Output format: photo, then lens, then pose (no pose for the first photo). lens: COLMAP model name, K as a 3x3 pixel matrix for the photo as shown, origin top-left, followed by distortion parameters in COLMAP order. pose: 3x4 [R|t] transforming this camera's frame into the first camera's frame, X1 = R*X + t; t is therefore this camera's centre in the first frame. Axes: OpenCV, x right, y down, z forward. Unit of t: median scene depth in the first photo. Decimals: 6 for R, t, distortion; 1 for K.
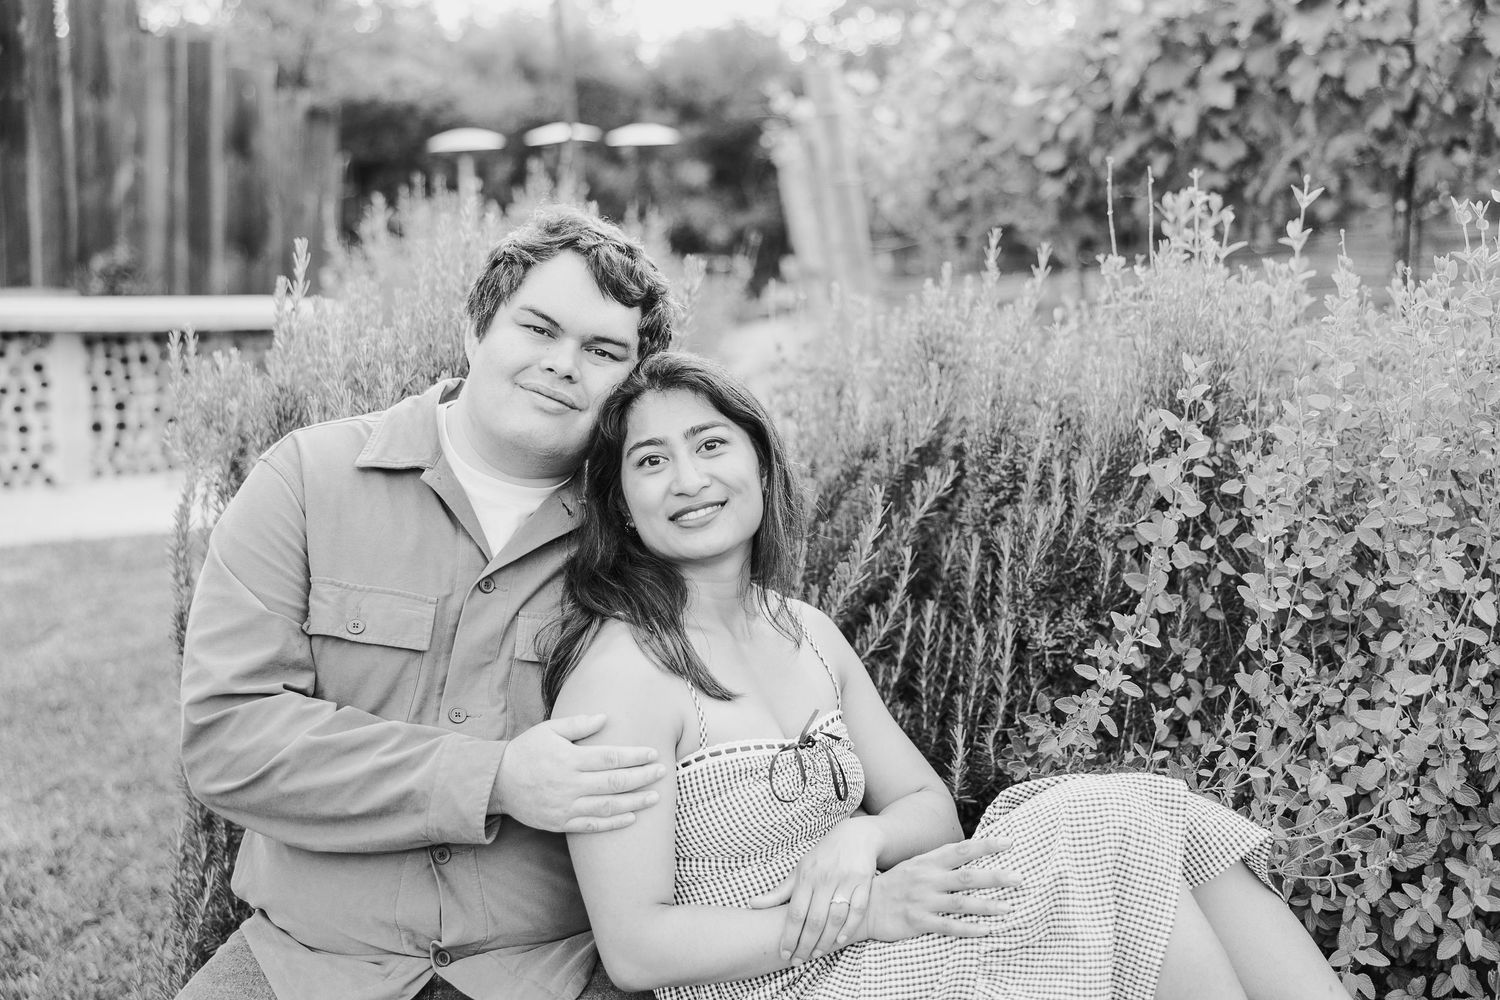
lens RADIAL K [[1721.1, 0, 752.8], [0, 1721.1, 505.3], [0, 0, 1]] dist [0.032500, 0.000000]
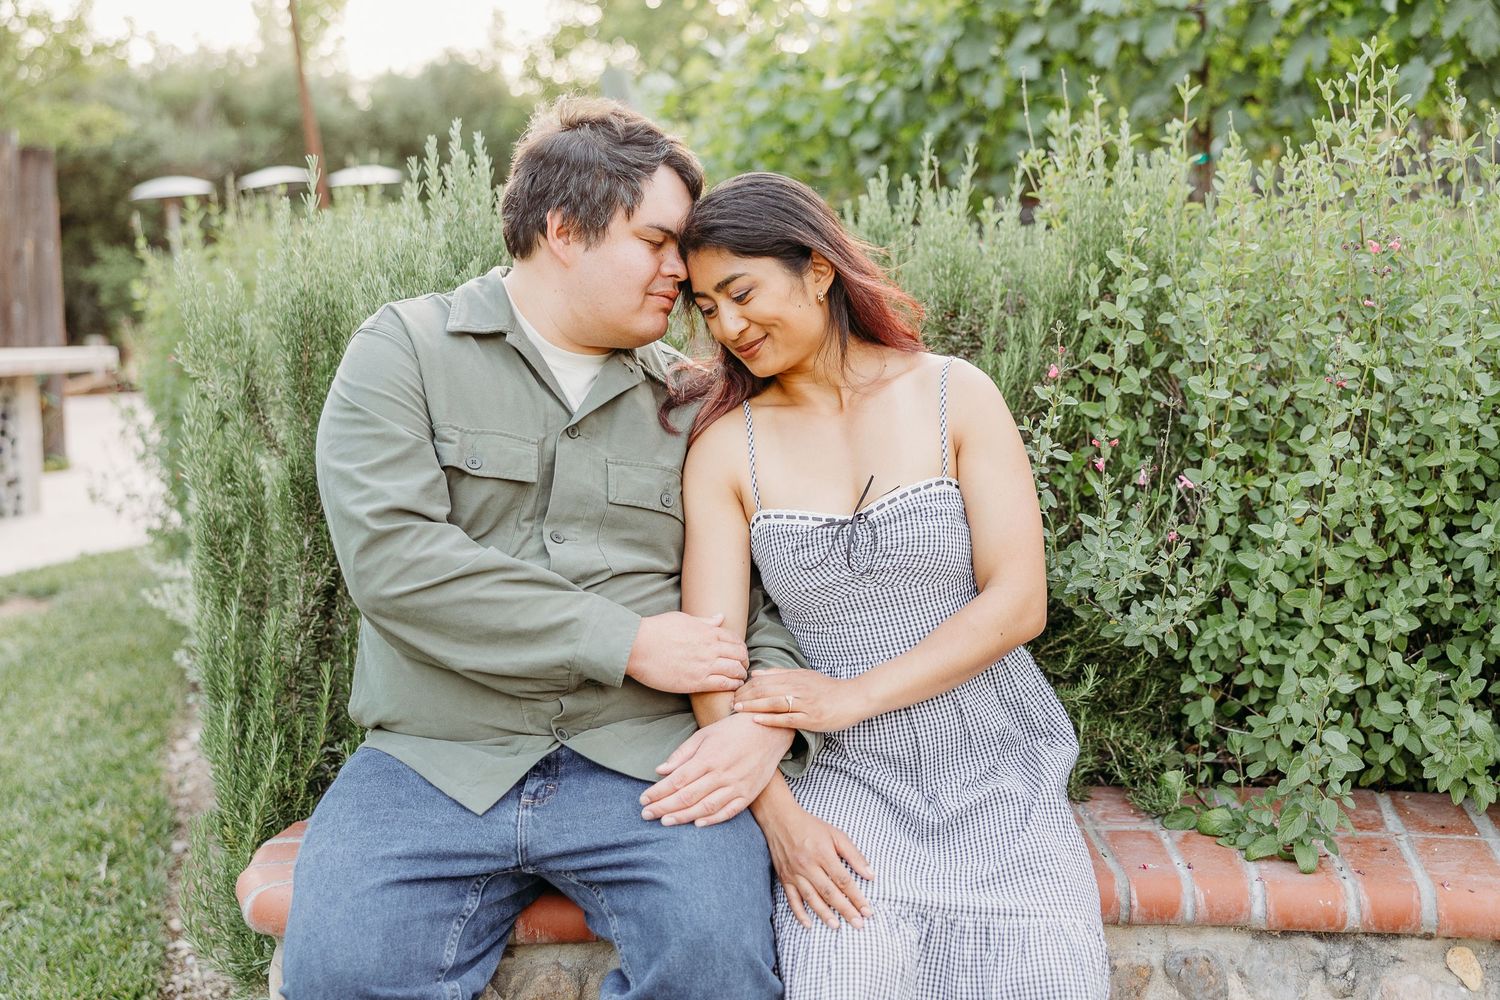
lens RADIAL K [[1821.8, 0, 759.4], [0, 1821.8, 499.2], [0, 0, 1]] dist [0.028285, 0.000000]
pose [[0.986655, -0.062561, 0.150325, -0.068687], [0.068076, 0.997173, -0.031821, 0.046673], [-0.147910, 0.041630, 0.988124, -0.068907]]
